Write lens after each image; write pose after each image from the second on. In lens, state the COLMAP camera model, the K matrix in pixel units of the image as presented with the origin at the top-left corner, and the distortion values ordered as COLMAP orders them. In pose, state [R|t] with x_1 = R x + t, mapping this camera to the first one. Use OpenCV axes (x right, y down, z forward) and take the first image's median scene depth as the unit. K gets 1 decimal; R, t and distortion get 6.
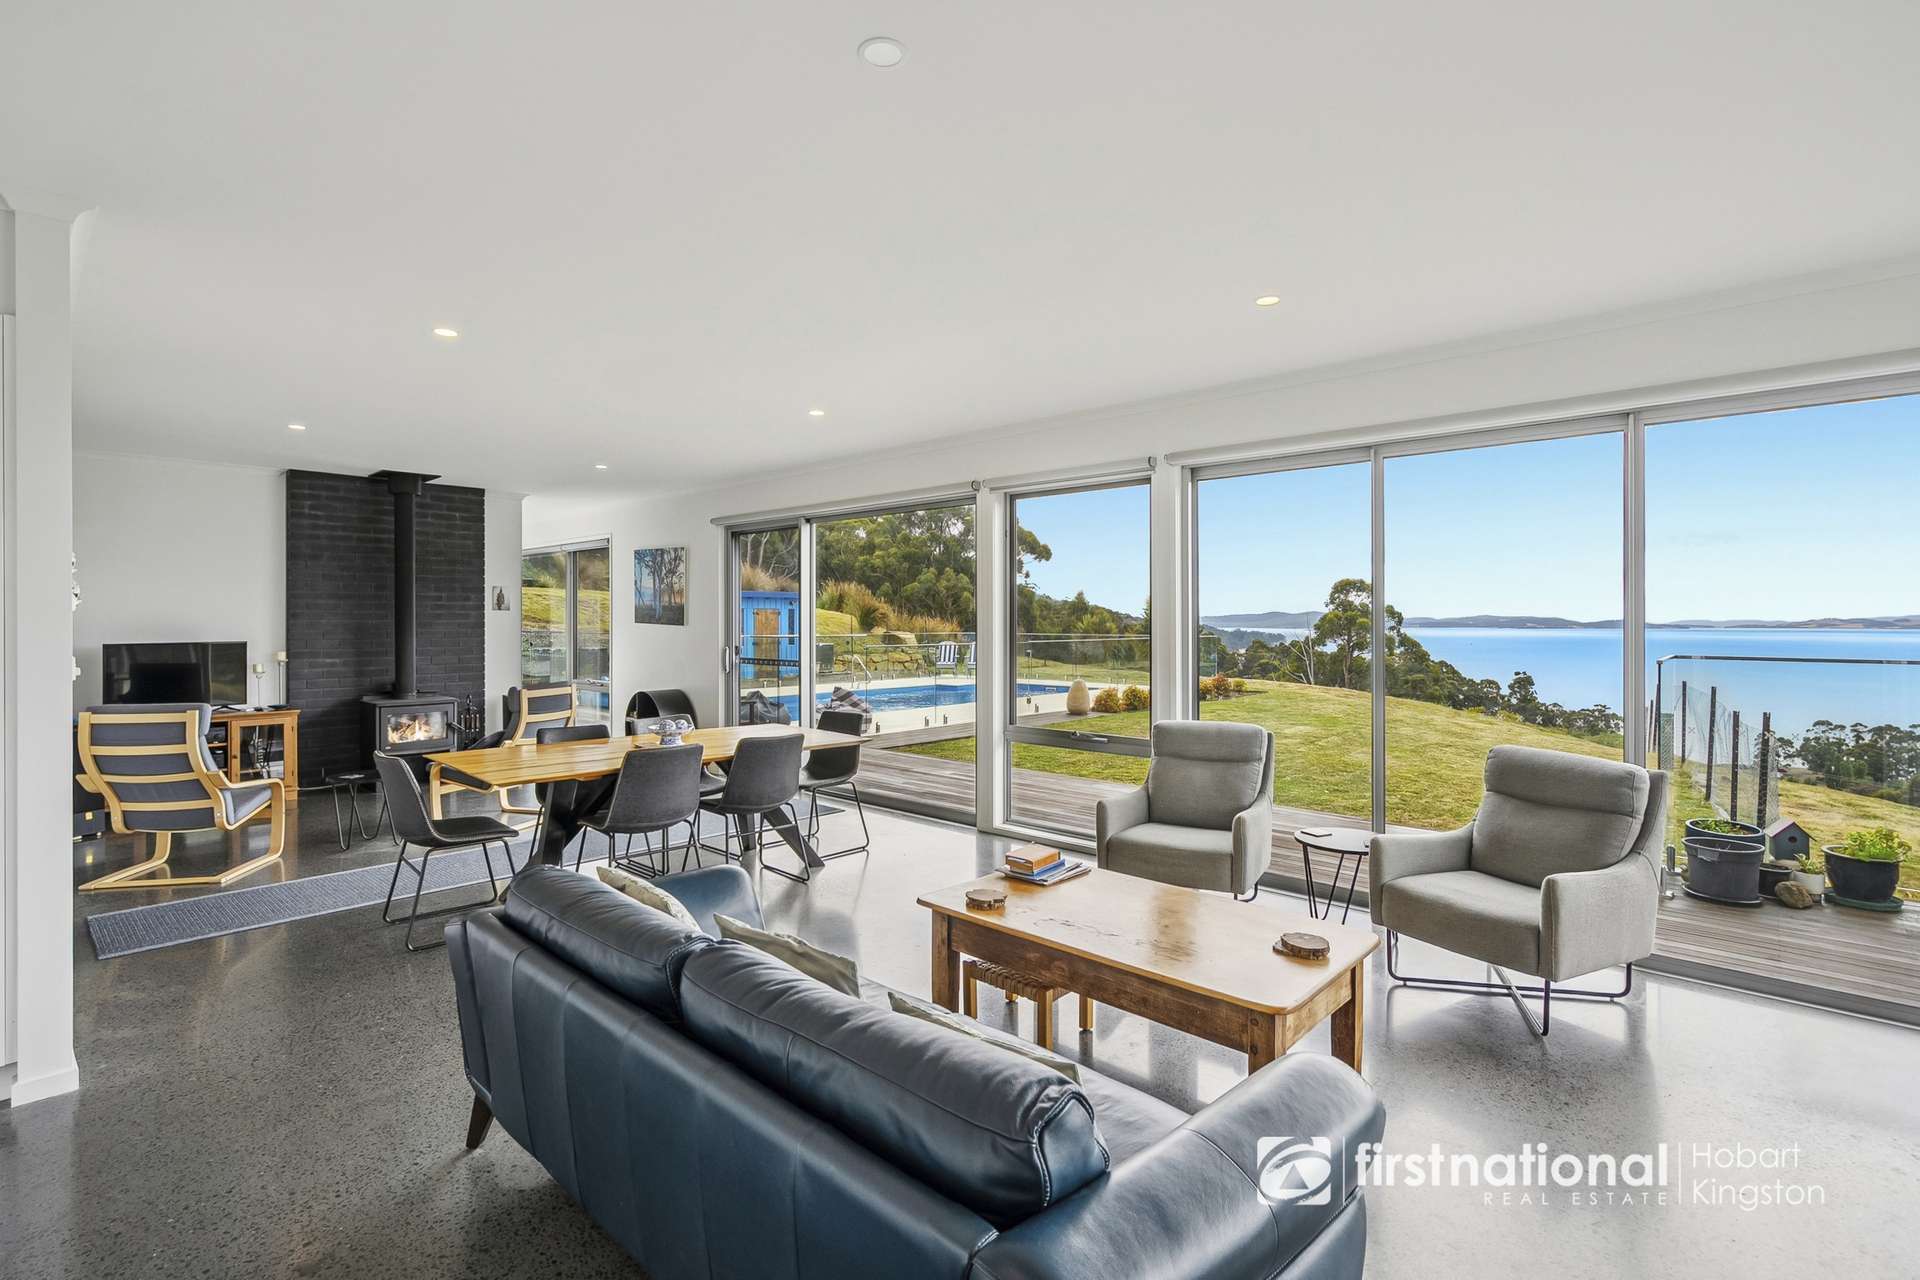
lens RADIAL K [[899.2, 0, 962.9], [0, 899.2, 621.5], [0, 0, 1]] dist [0.000314, 0.000751]
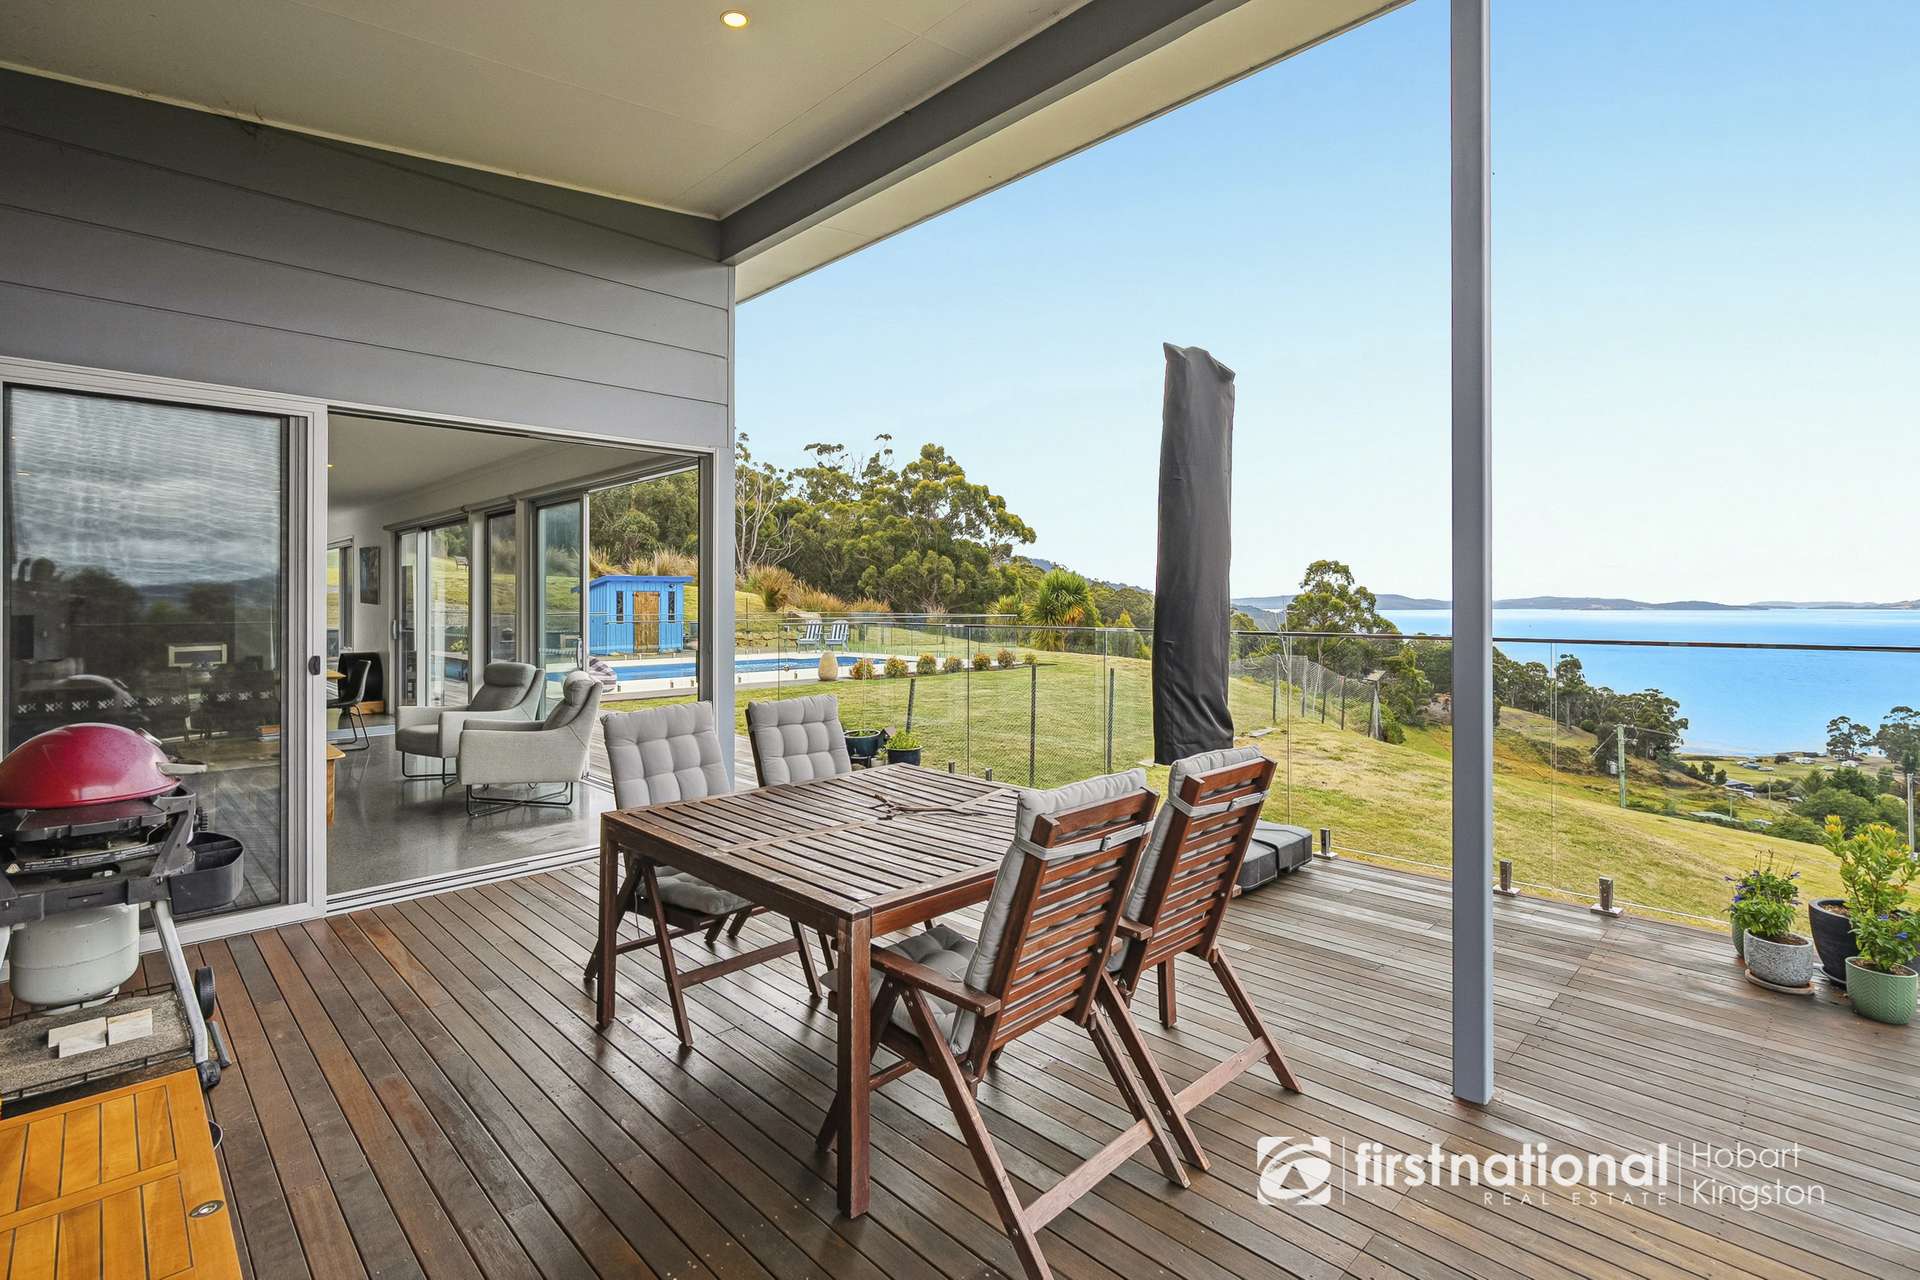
lens RADIAL K [[909.6, 0, 965.3], [0, 909.6, 599.2], [0, 0, 1]] dist [-0.000178, -0.000010]
pose [[0.998638, -0.000742, -0.052164, 0.708541], [0.000530, 0.999992, -0.004085, 0.002530], [0.052166, 0.004052, 0.998630, -0.333848]]
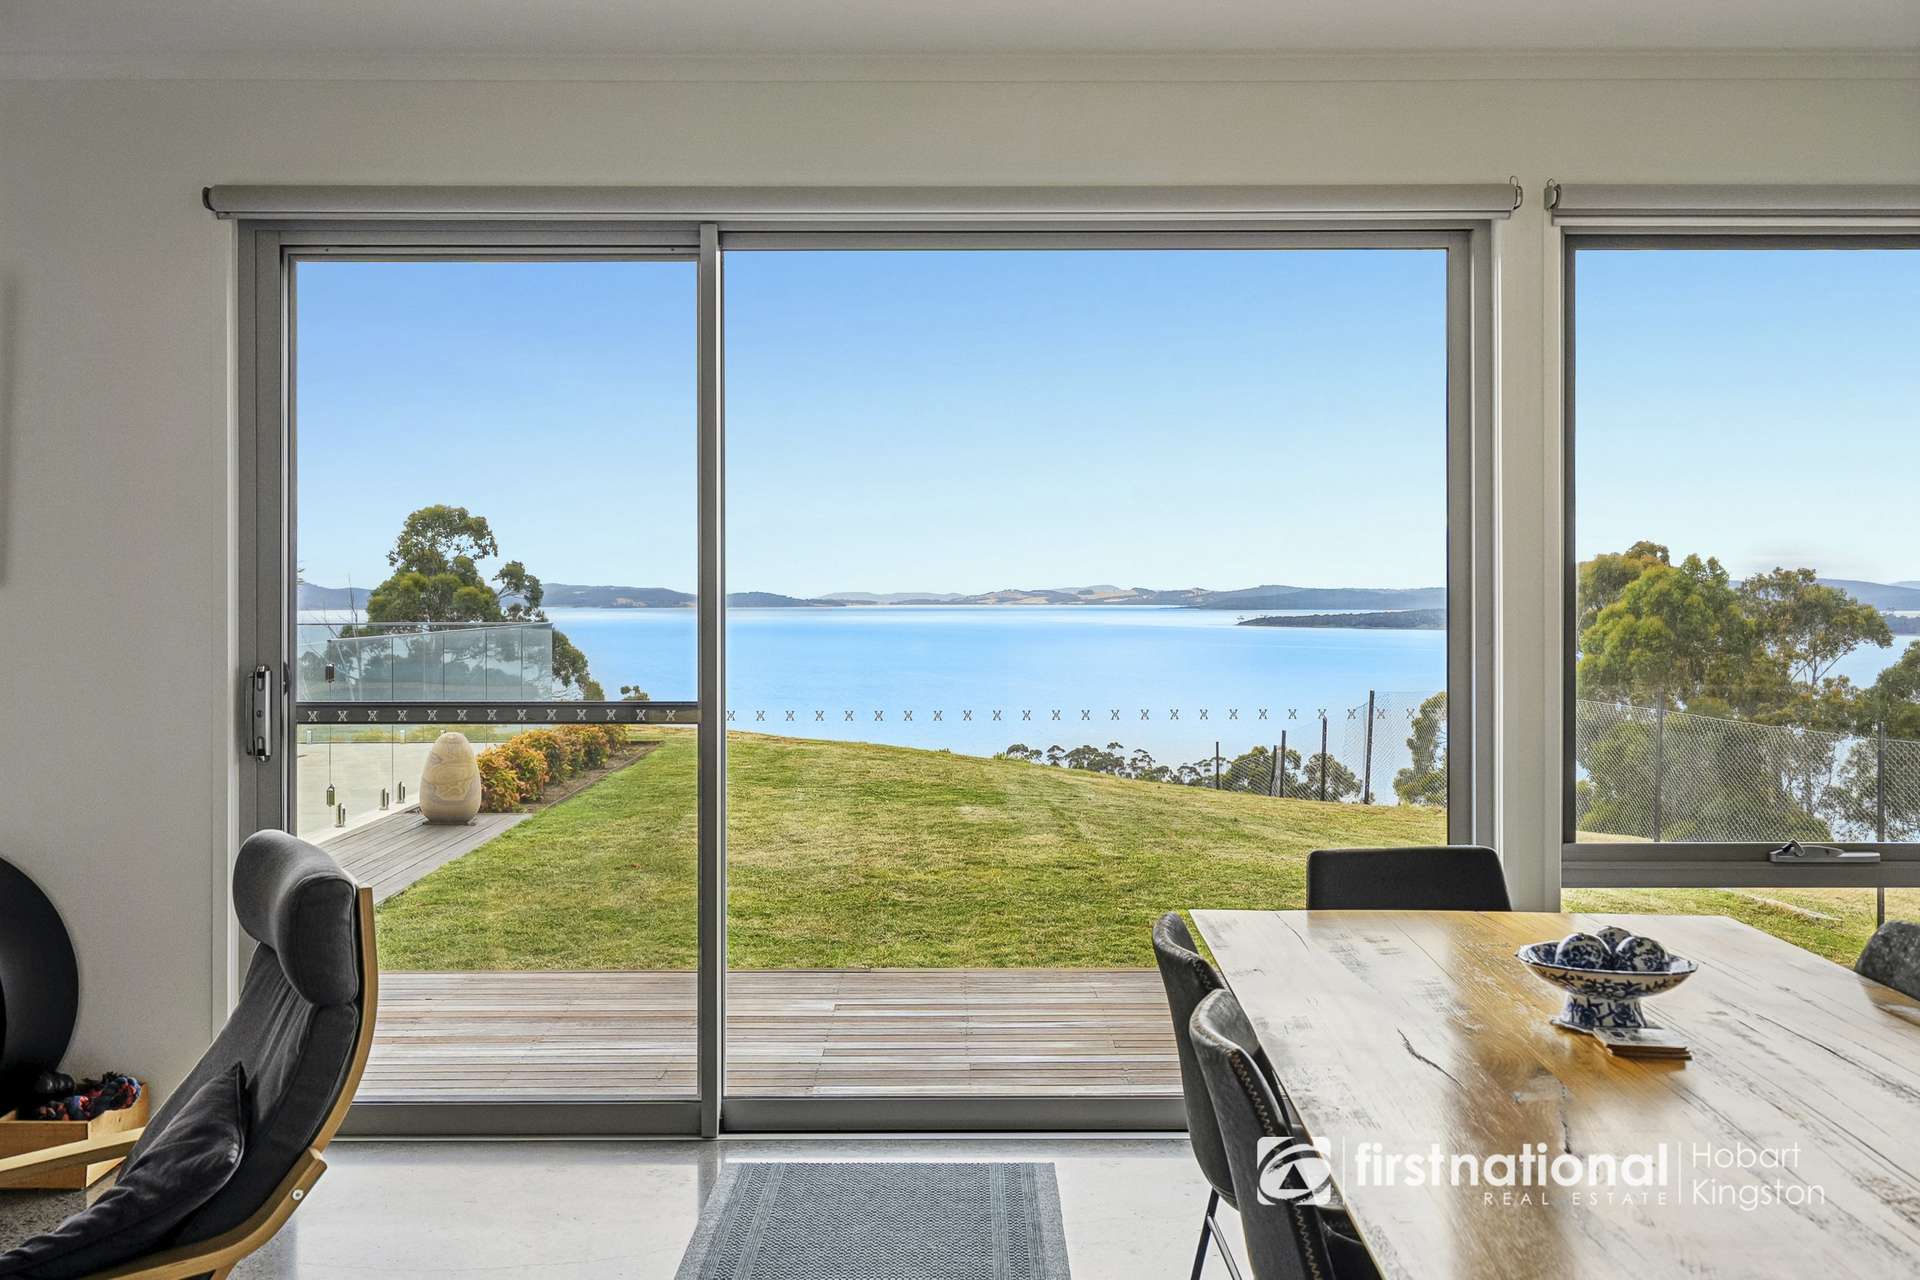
lens RADIAL K [[1899.4, 0, 963.6], [0, 1899.4, 583.8], [0, 0, 1]] dist [-0.001254, 0.004650]
pose [[0.732802, 0.002366, 0.680438, -0.534462], [0.001926, 0.999983, -0.005551, 0.007009], [-0.680439, 0.005379, 0.732785, 0.465261]]
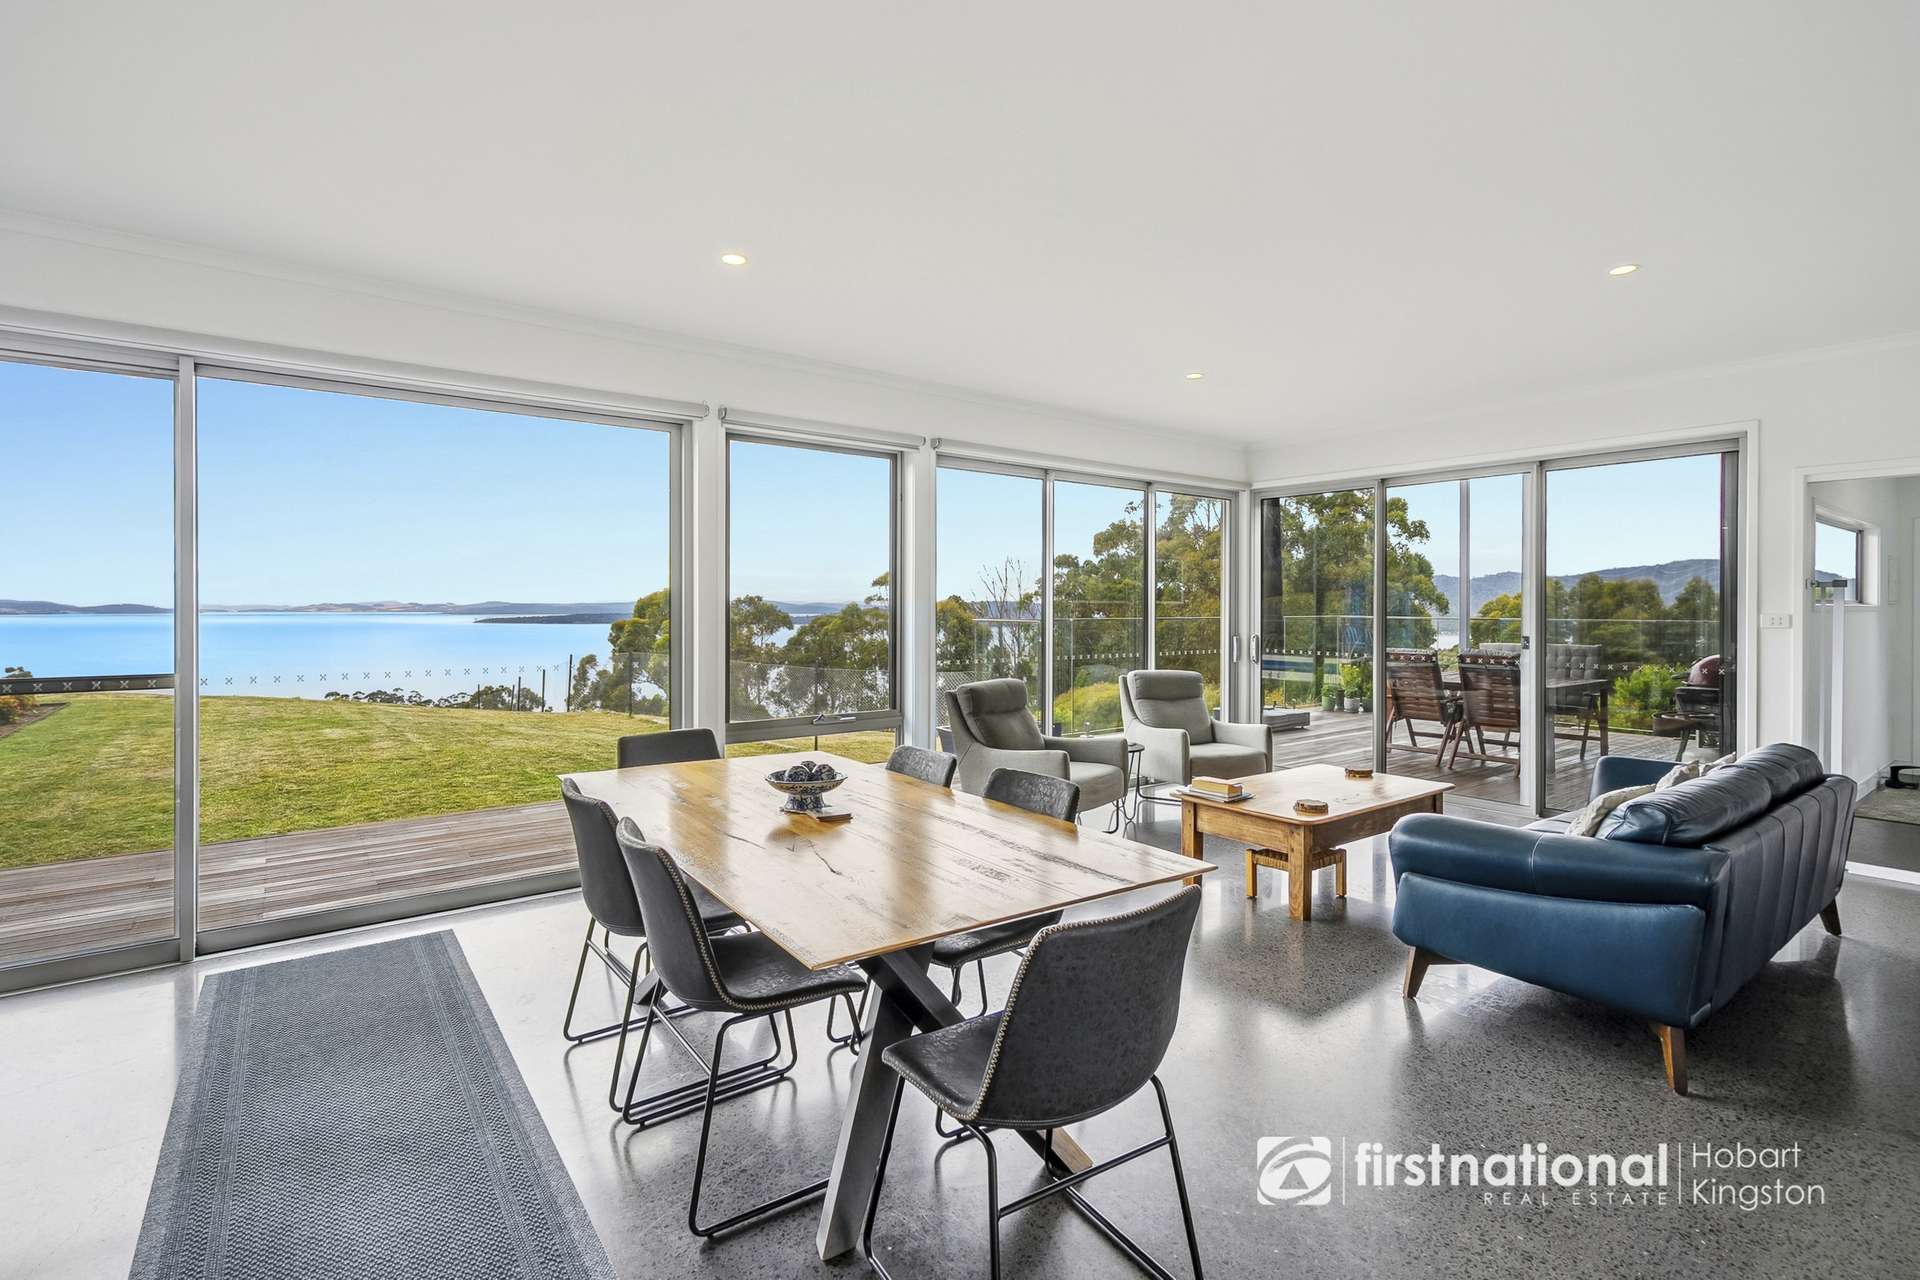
lens RADIAL K [[887.0, 0, 958.6], [0, 887.0, 607.2], [0, 0, 1]] dist [-0.000038, 0.000346]
pose [[0.177008, -0.001458, 0.984208, -0.536718], [0.000042, 0.999999, 0.001474, 0.008542], [-0.984209, -0.000220, 0.177008, 0.524343]]
